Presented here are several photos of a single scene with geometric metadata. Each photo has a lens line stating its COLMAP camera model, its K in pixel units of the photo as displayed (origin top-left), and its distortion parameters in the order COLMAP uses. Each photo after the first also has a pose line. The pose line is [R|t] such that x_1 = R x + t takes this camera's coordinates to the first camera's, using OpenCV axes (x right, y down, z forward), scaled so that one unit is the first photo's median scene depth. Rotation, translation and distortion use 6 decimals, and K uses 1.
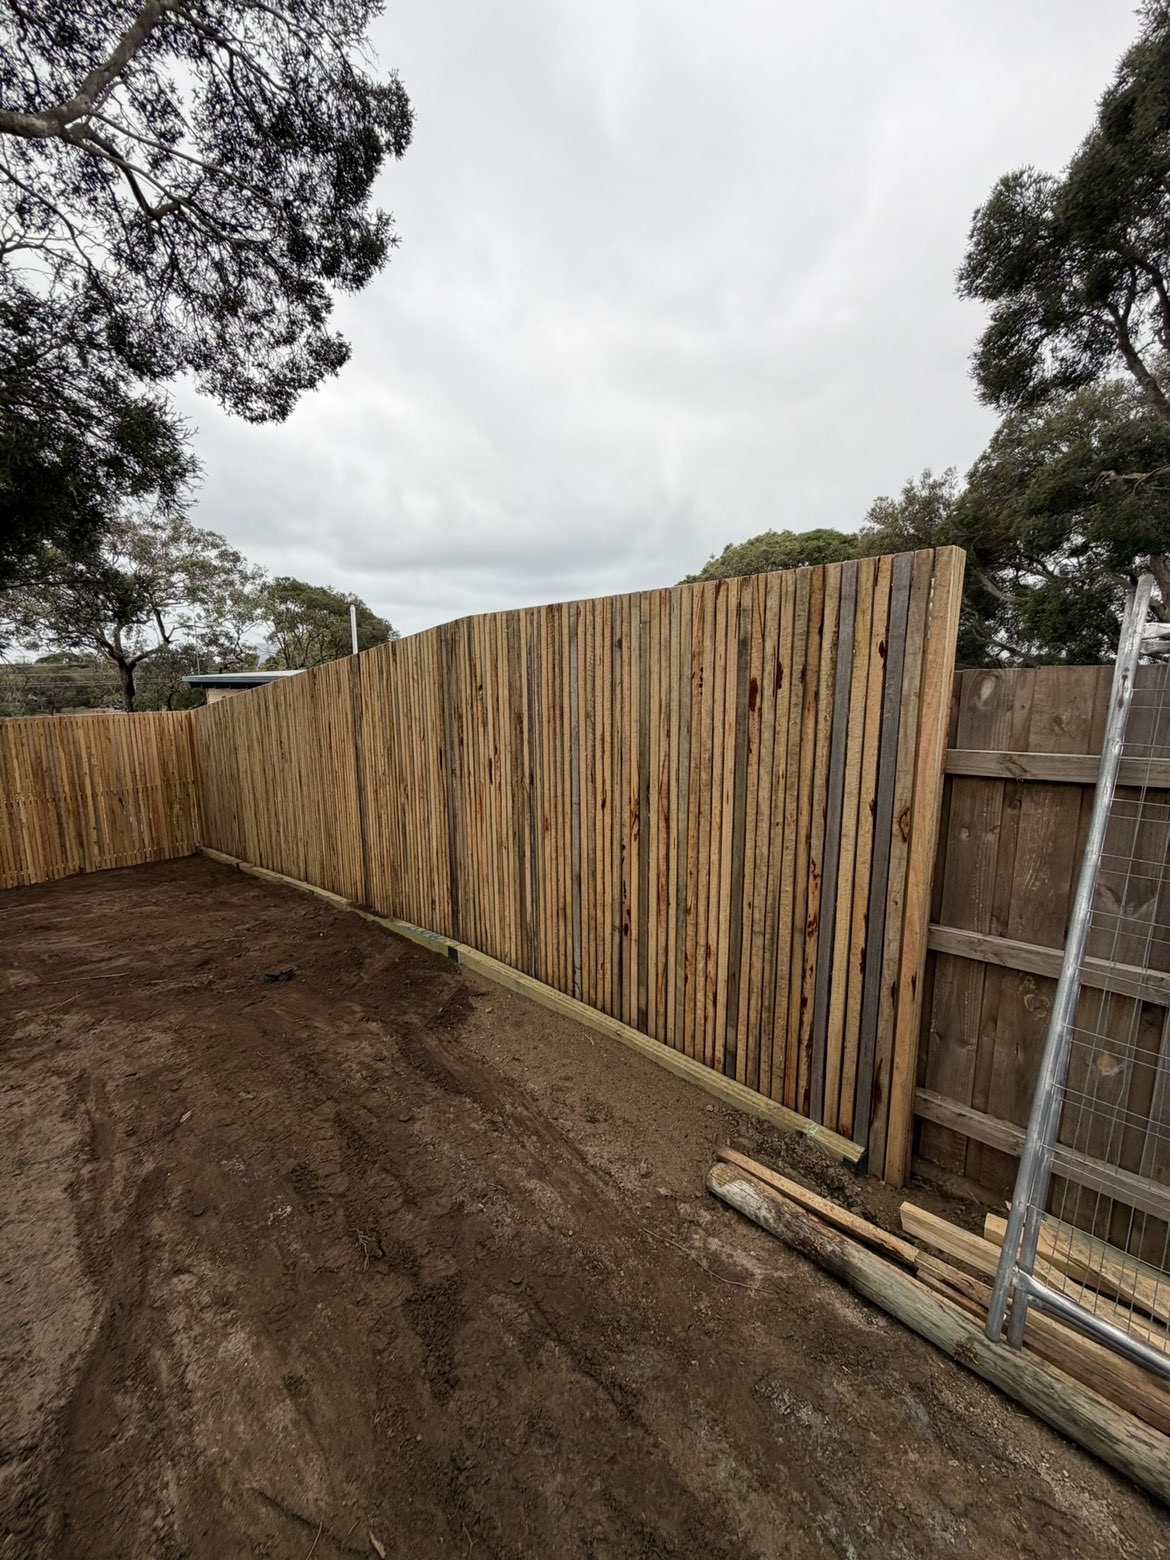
lens RADIAL K [[619.2, 0, 585.7], [0, 619.2, 778.0], [0, 0, 1]] dist [-0.001274, 0.000880]
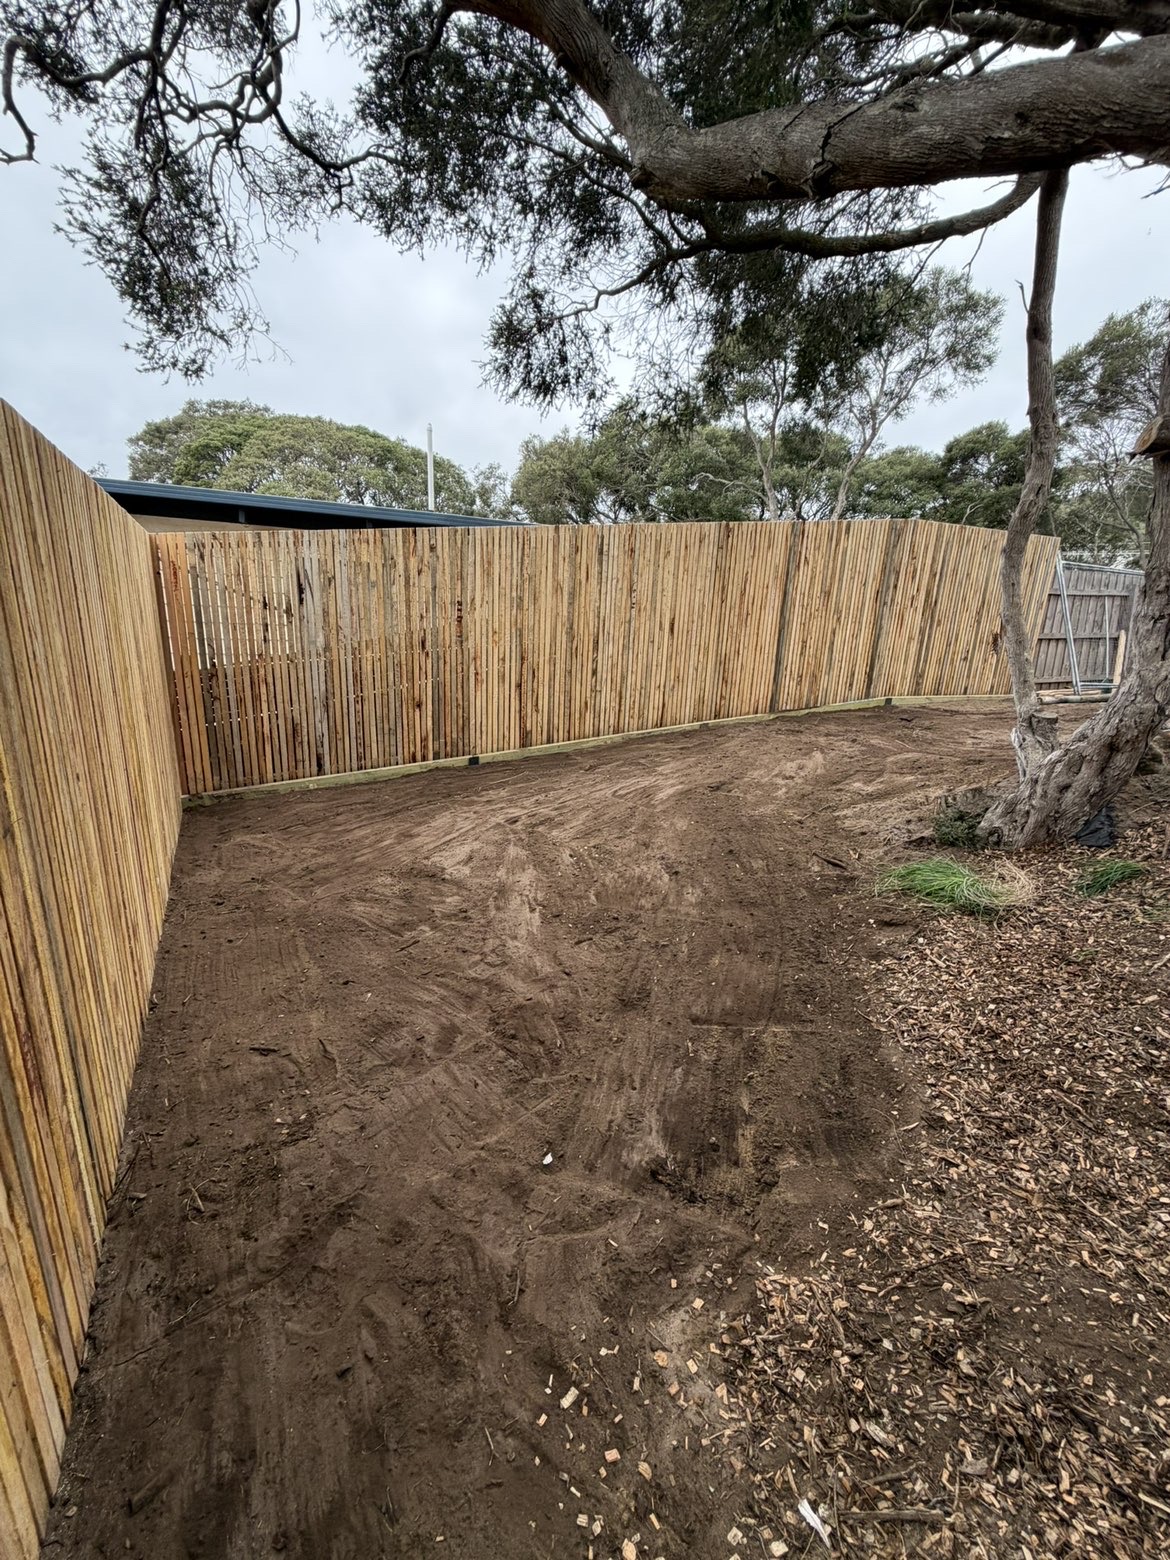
lens RADIAL K [[619.2, 0, 582.6], [0, 619.2, 779.9], [0, 0, 1]] dist [-0.001274, 0.000880]
pose [[0.386184, -0.214452, 0.897147, -3.256323], [0.098782, 0.976621, 0.190928, 0.086085], [-0.917117, 0.014888, 0.398339, 1.538282]]
